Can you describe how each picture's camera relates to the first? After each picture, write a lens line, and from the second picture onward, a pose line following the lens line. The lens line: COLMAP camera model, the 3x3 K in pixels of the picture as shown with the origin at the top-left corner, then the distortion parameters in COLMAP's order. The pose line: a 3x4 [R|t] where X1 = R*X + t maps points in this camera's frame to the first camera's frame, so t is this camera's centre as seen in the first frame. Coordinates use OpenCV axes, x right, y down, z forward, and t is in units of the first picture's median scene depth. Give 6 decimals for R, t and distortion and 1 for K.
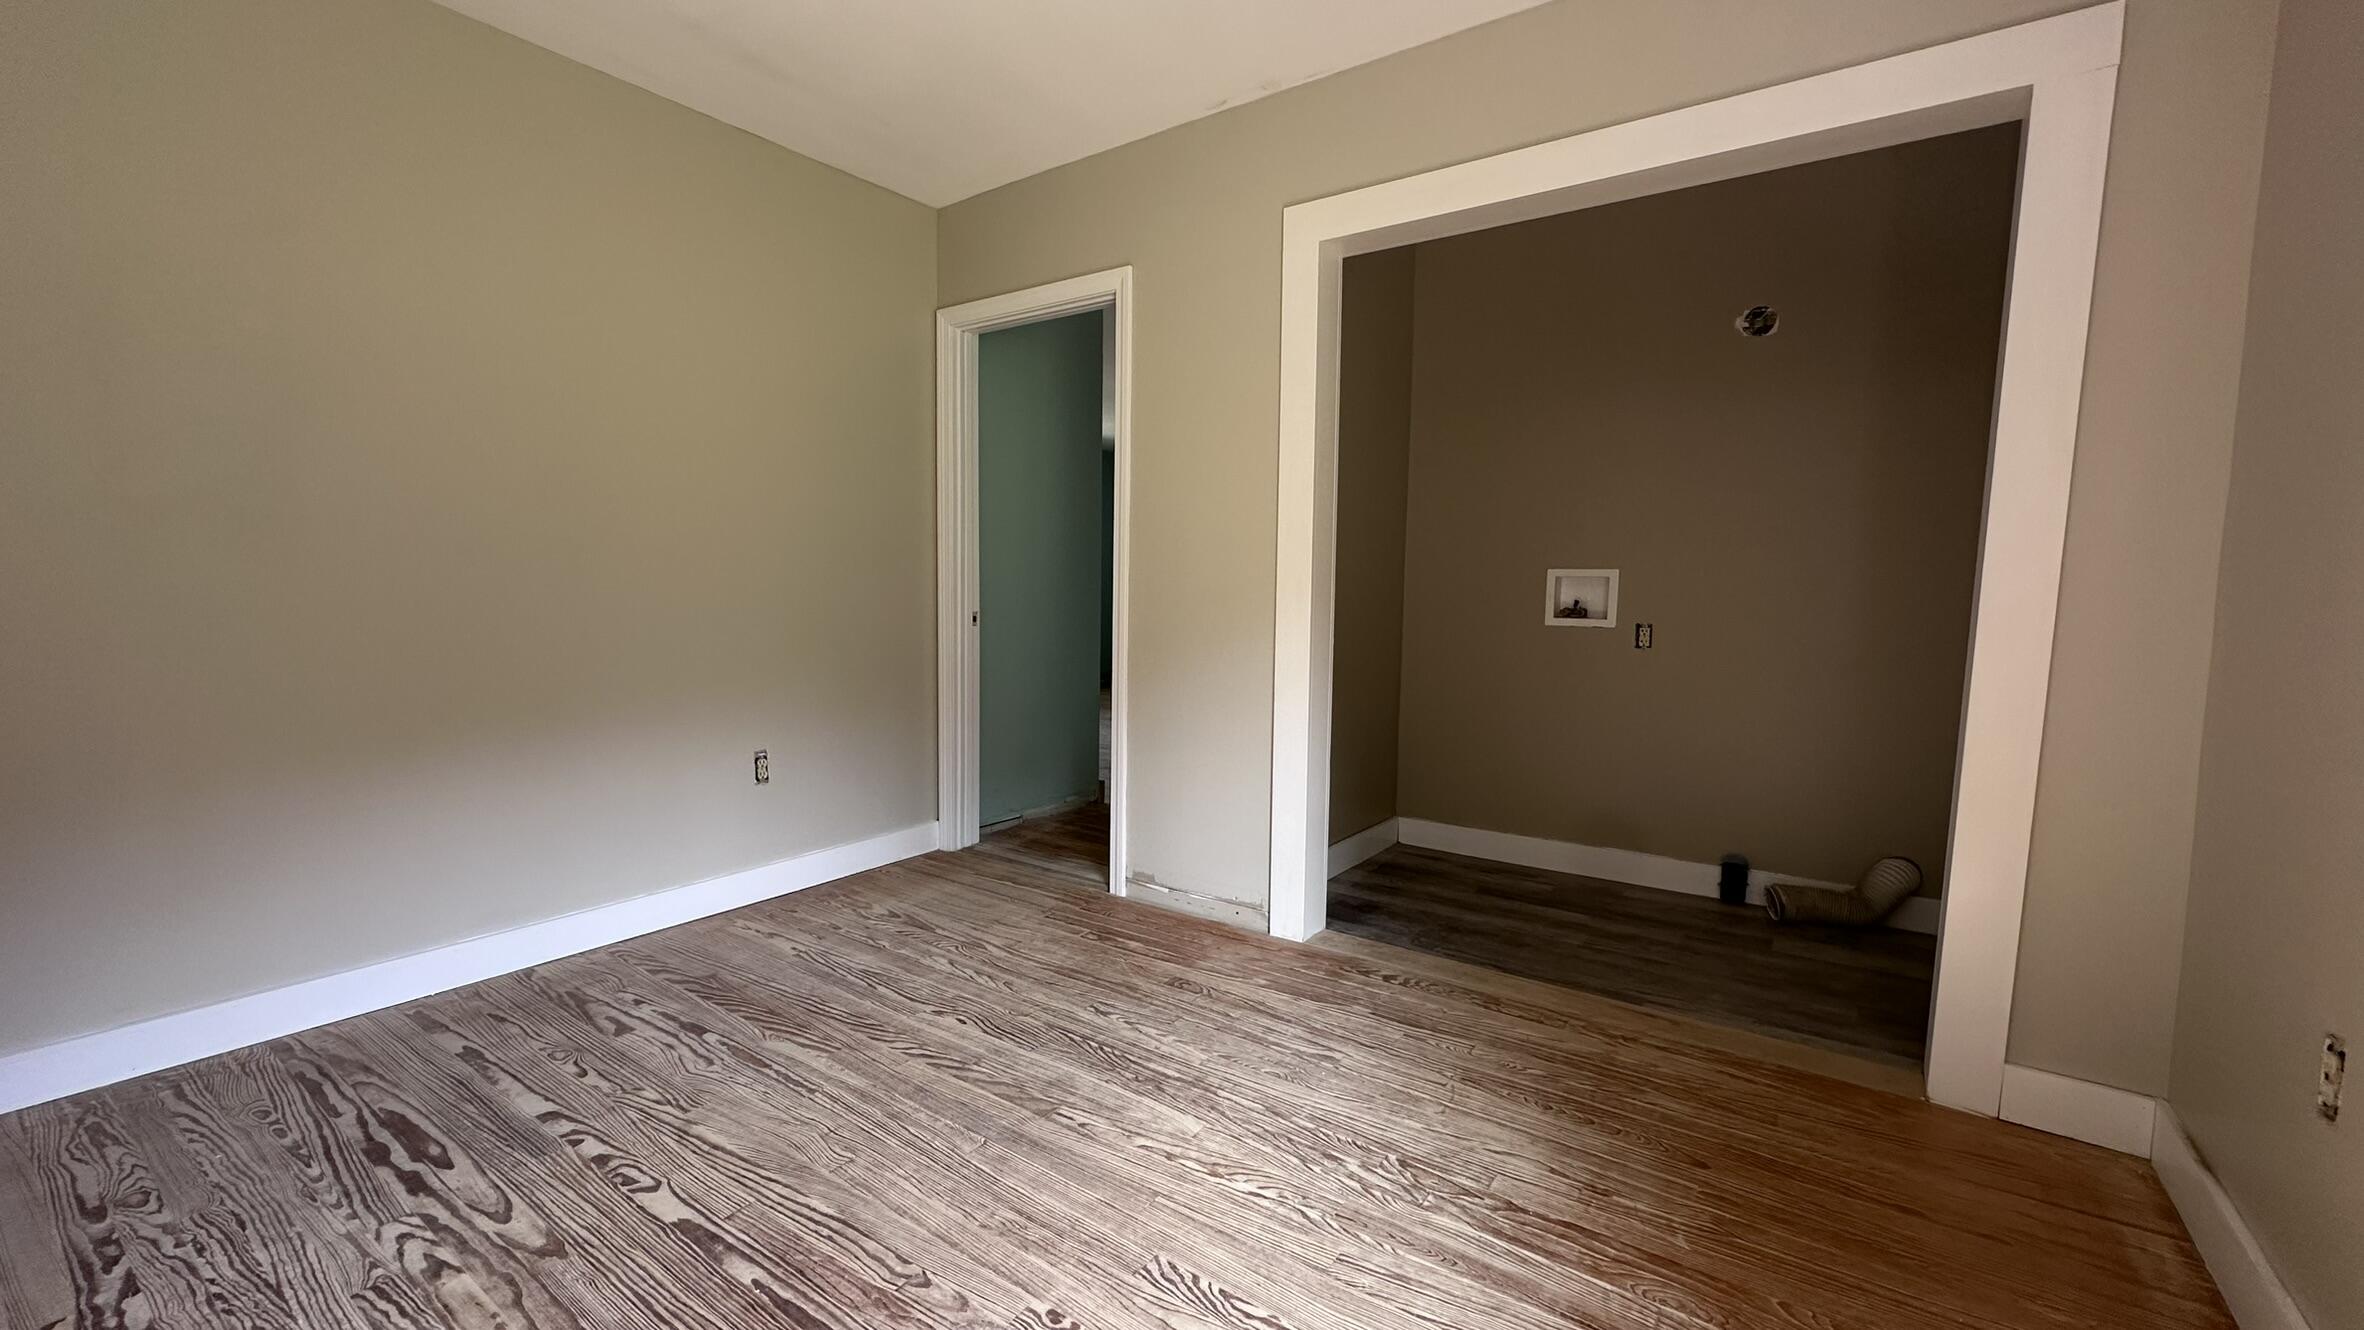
lens RADIAL K [[940.9, 0, 1178.6], [0, 940.9, 665.9], [0, 0, 1]] dist [-0.003558, 0.001333]
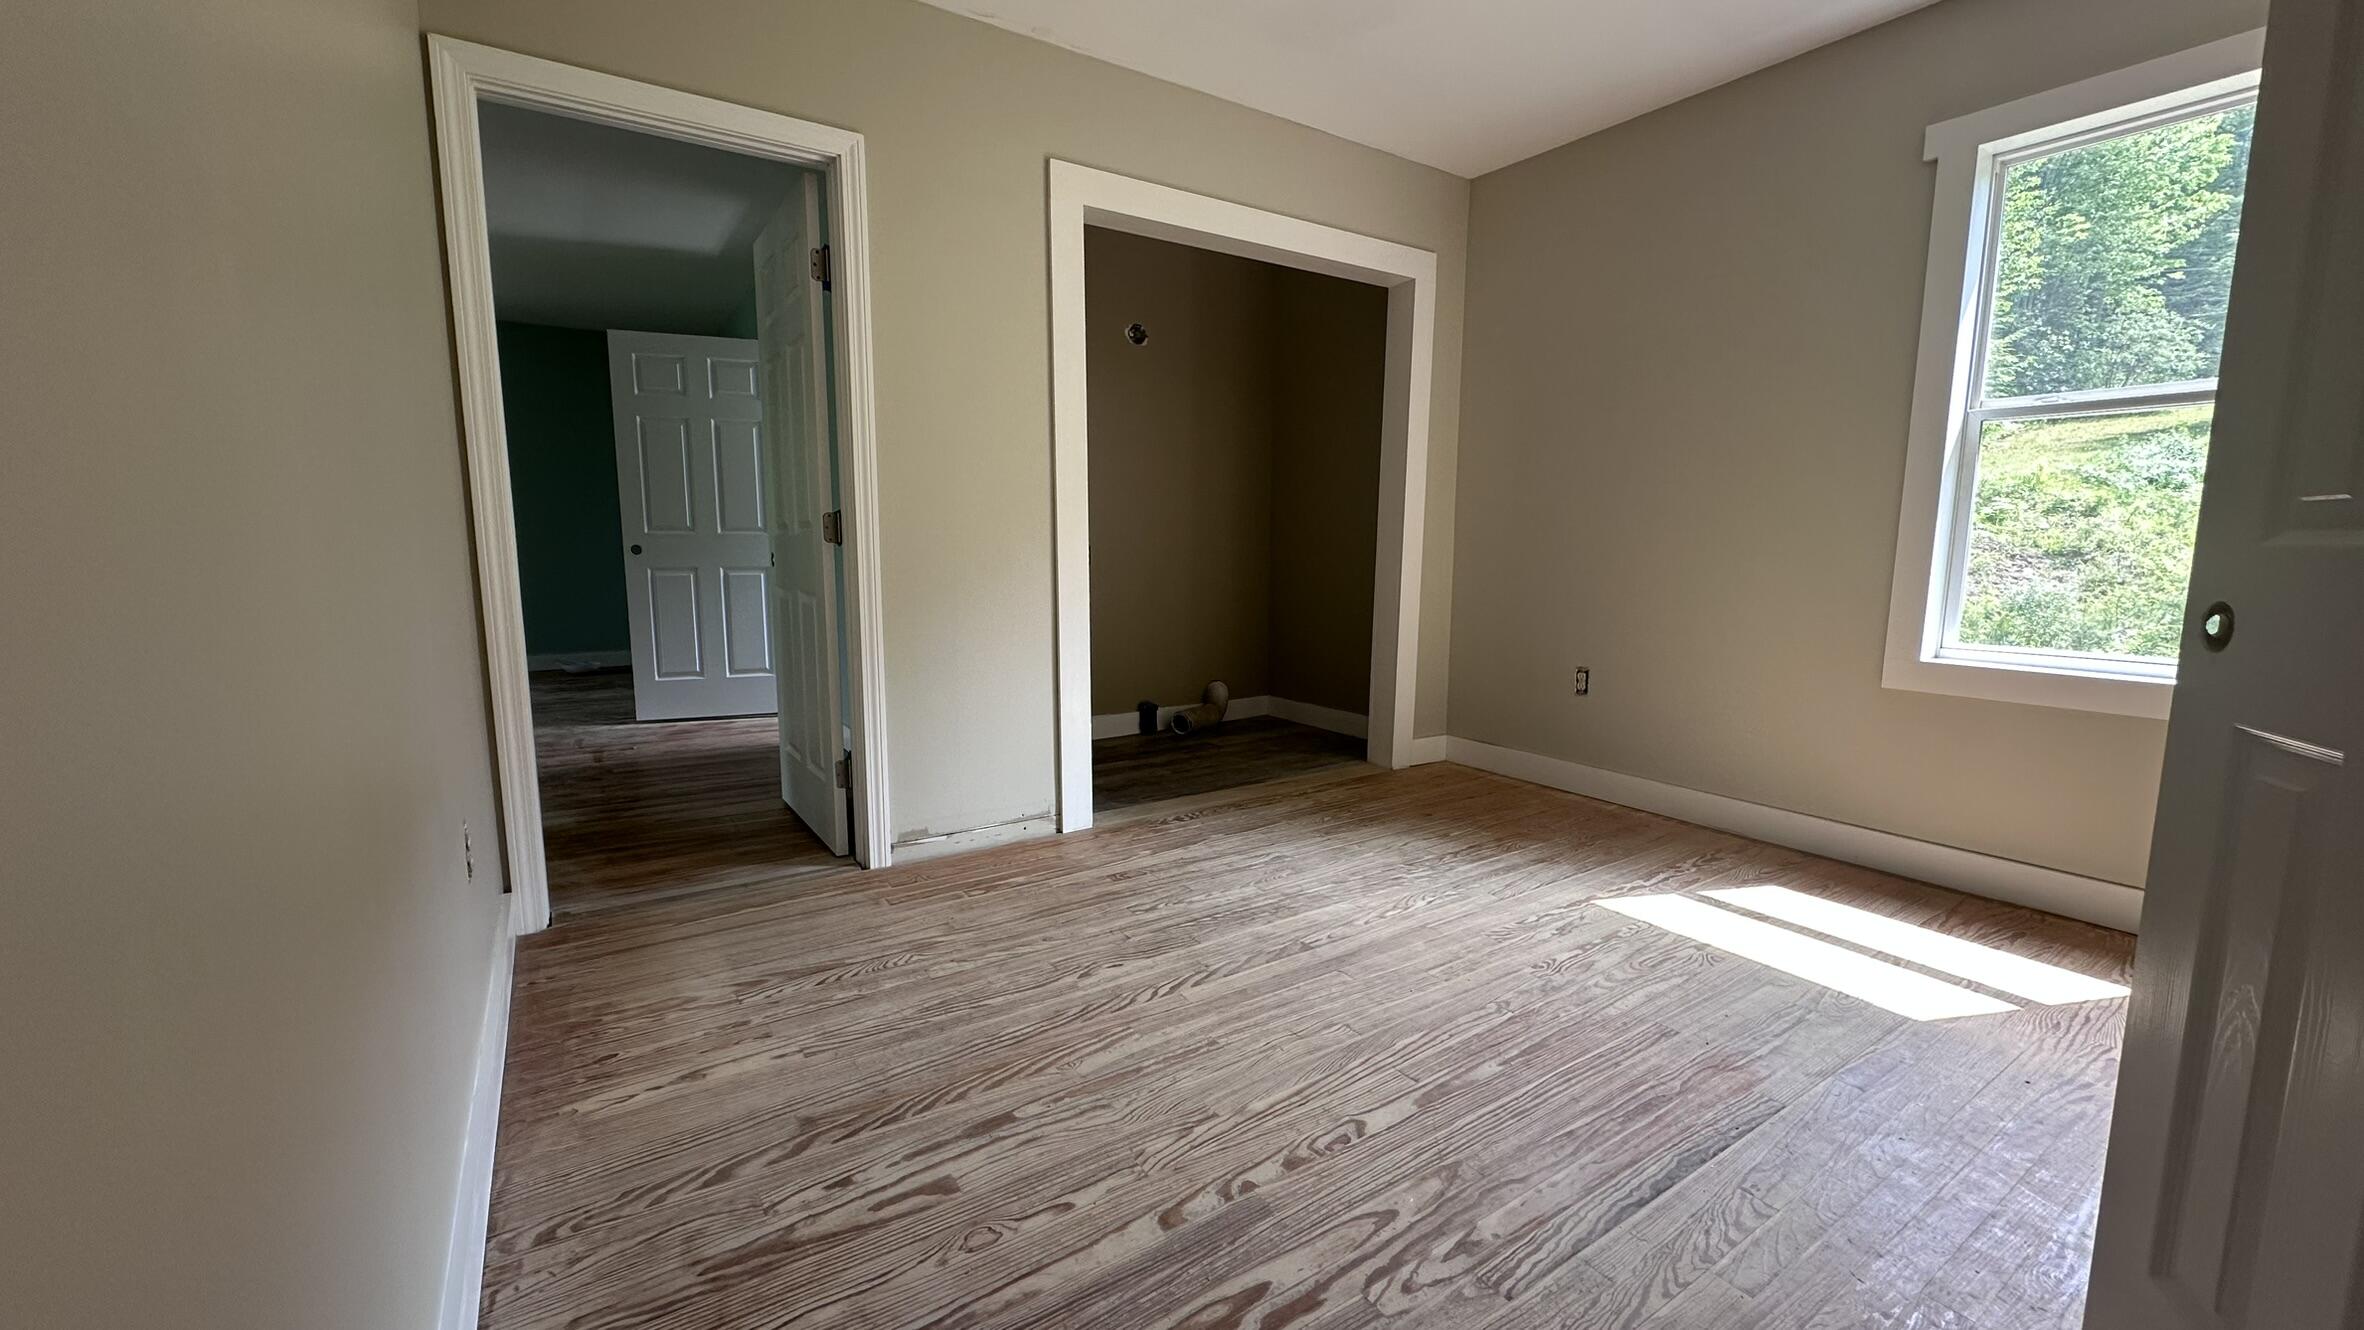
lens RADIAL K [[940.9, 0, 1183.8], [0, 940.9, 665.7], [0, 0, 1]] dist [-0.003558, 0.001333]
pose [[0.355837, -0.140609, 0.923910, -0.858056], [0.078465, 0.989621, 0.120389, -0.031743], [-0.931248, 0.029656, 0.363177, 0.465551]]
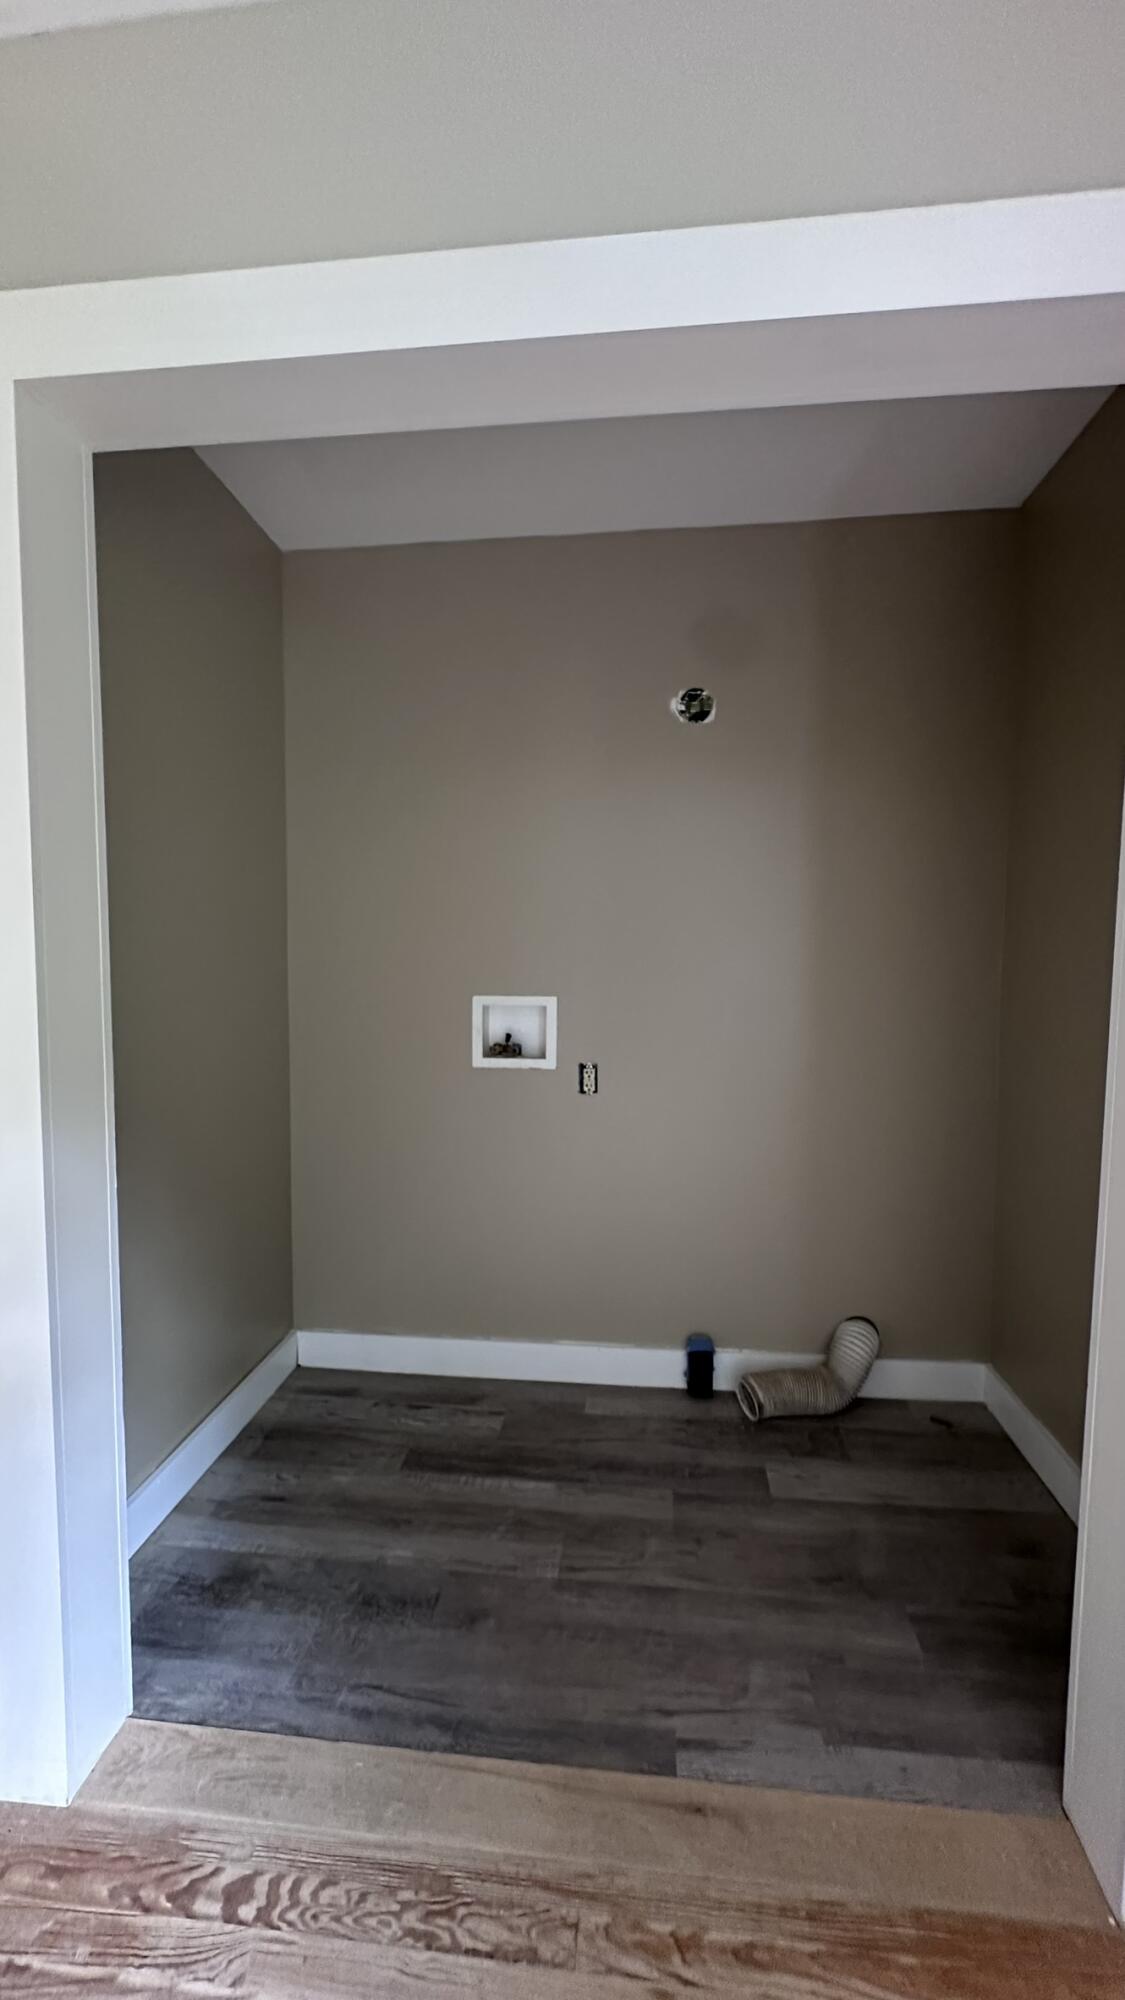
lens RADIAL K [[796.1, 0, 567.4], [0, 796.1, 1008.2], [0, 0, 1]] dist [-0.003558, 0.001333]
pose [[0.869382, -0.042691, 0.492292, 0.171723], [0.050793, 0.998704, -0.003095, -0.109628], [-0.491523, 0.027696, 0.870424, 0.490646]]
